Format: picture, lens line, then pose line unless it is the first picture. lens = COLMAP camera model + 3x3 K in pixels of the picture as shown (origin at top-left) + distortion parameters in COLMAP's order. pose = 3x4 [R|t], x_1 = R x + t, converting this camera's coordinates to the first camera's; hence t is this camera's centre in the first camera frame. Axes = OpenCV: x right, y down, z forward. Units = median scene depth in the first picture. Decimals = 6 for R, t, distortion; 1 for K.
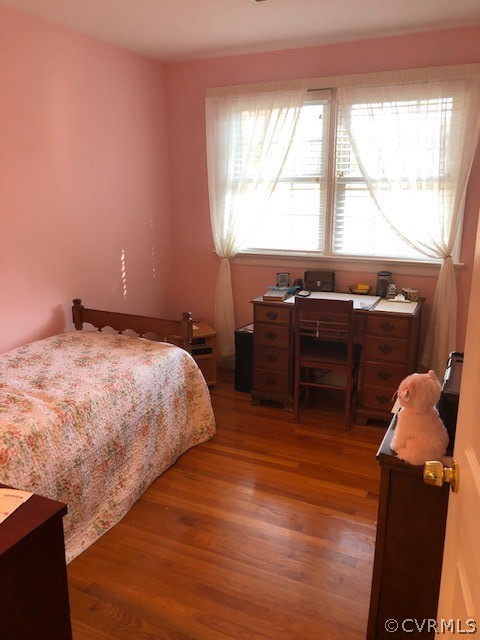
lens RADIAL K [[530.8, 0, 237.9], [0, 530.8, 321.7], [0, 0, 1]] dist [0.034203, -0.014697]
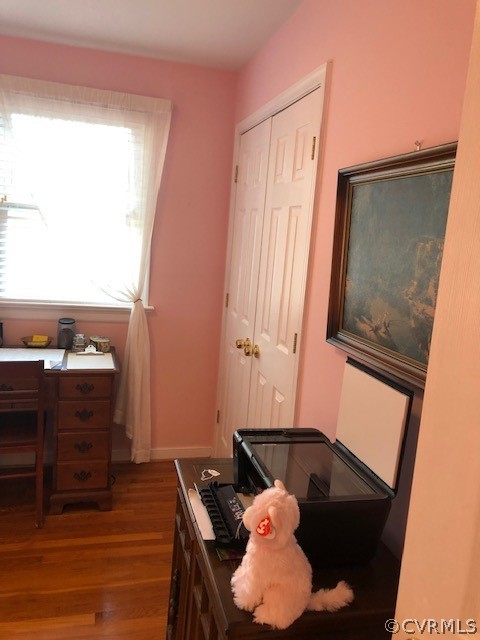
lens RADIAL K [[530.8, 0, 240.1], [0, 530.8, 315.6], [0, 0, 1]] dist [0.034203, -0.014697]
pose [[0.755633, -0.046818, 0.653319, -0.068460], [0.085867, 0.995915, -0.027945, -0.055455], [-0.649342, 0.077215, 0.756567, 0.203205]]
